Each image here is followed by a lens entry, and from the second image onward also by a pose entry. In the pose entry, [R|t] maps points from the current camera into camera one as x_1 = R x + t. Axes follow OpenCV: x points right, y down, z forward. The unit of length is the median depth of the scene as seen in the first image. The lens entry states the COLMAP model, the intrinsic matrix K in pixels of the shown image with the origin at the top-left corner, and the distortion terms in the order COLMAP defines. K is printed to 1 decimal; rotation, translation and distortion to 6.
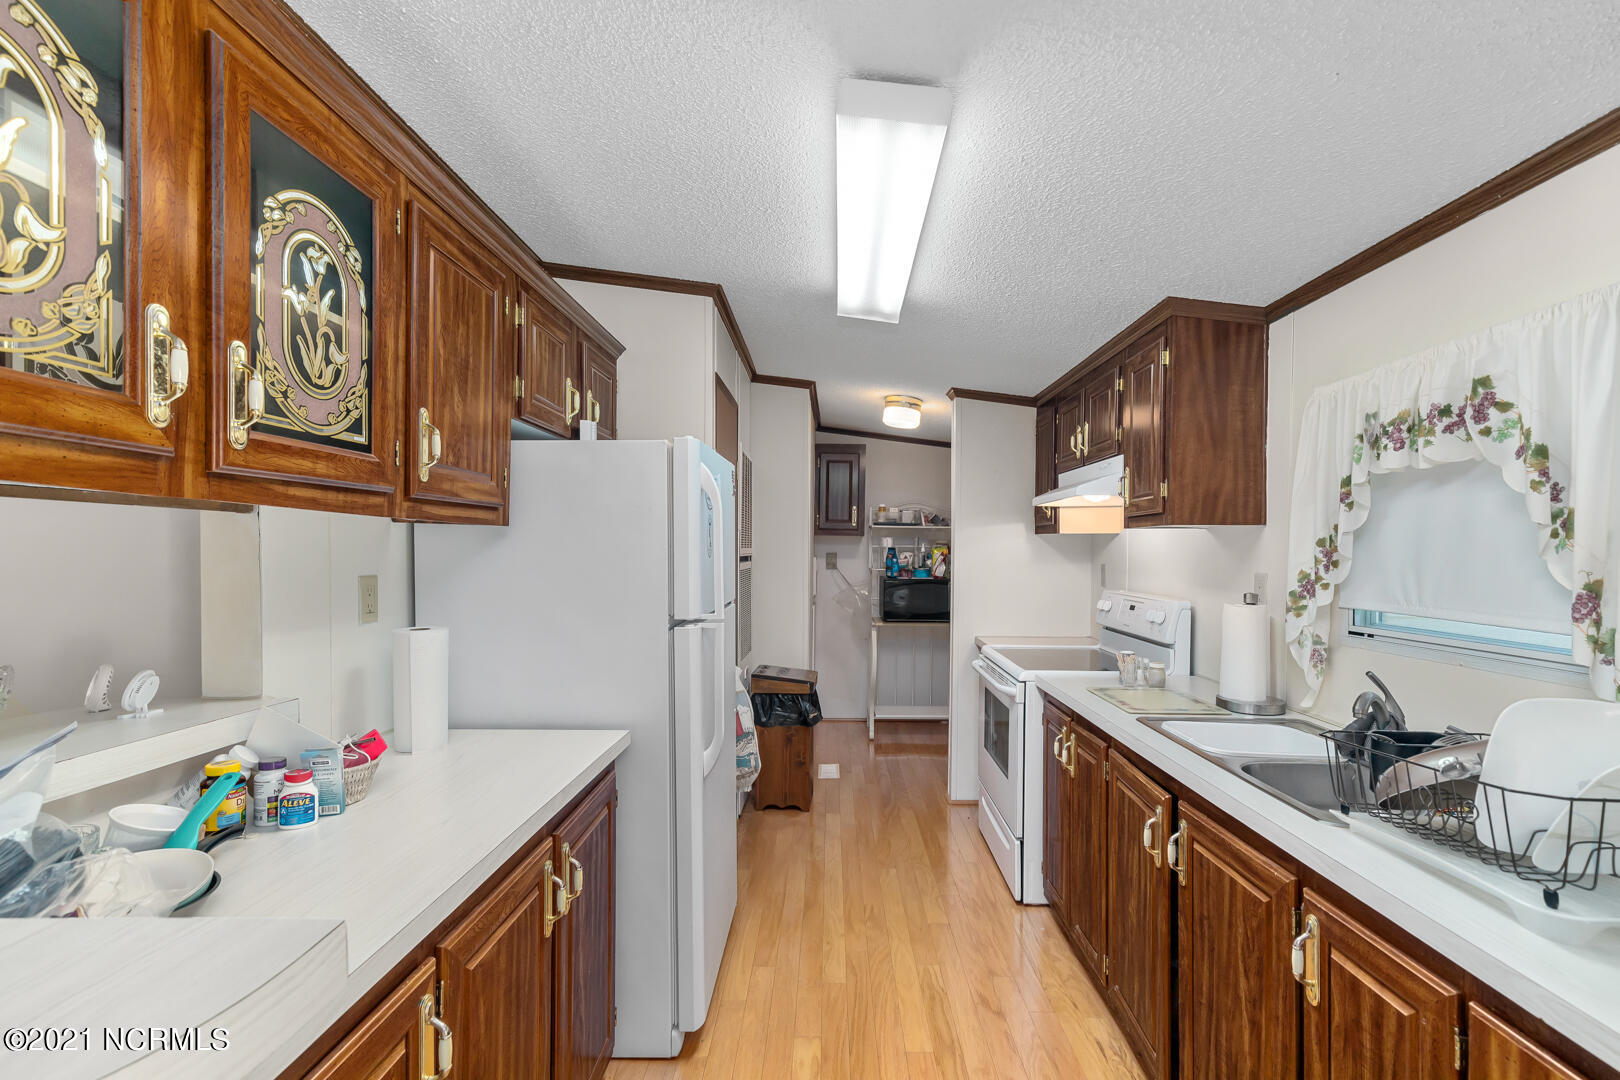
lens RADIAL K [[739.8, 0, 824.6], [0, 739.8, 551.9], [0, 0, 1]] dist [0.003646, 0.000271]
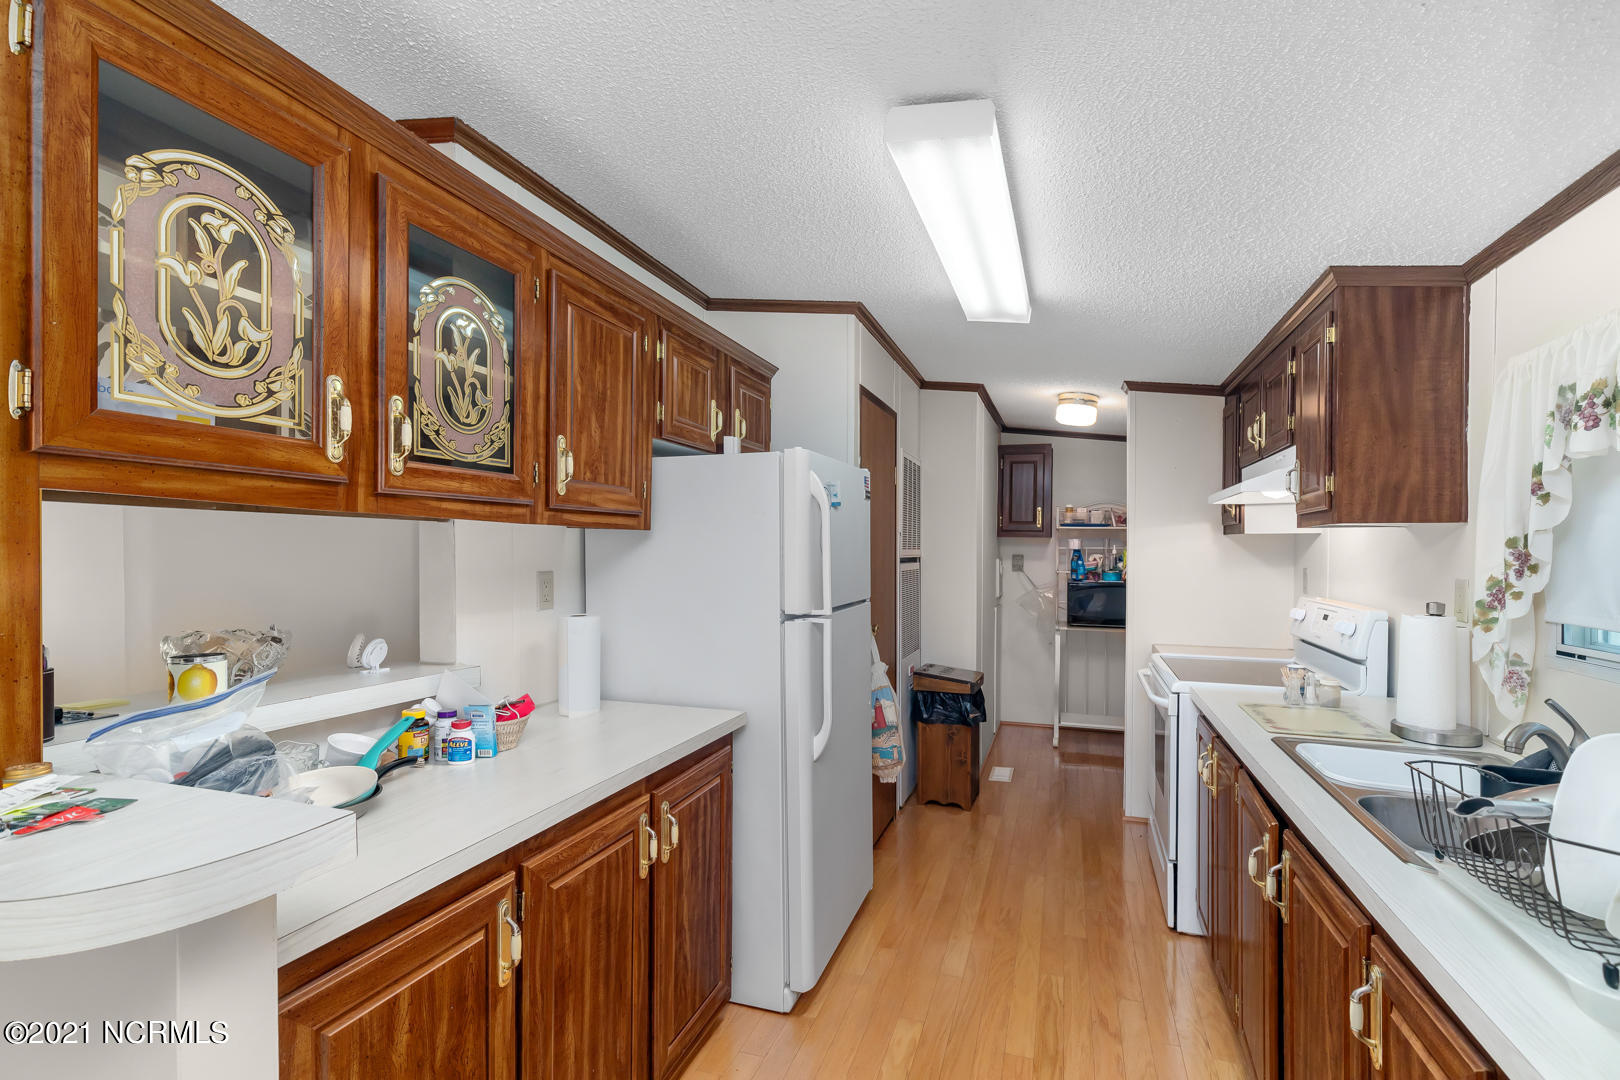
lens RADIAL K [[729.5, 0, 828.7], [0, 729.5, 549.2], [0, 0, 1]] dist [0.001821, -0.000349]
pose [[0.952941, 0.000454, -0.303155, 0.187873], [-0.002395, 0.999979, -0.006032, 0.001328], [0.303146, 0.006474, 0.952922, -0.015687]]
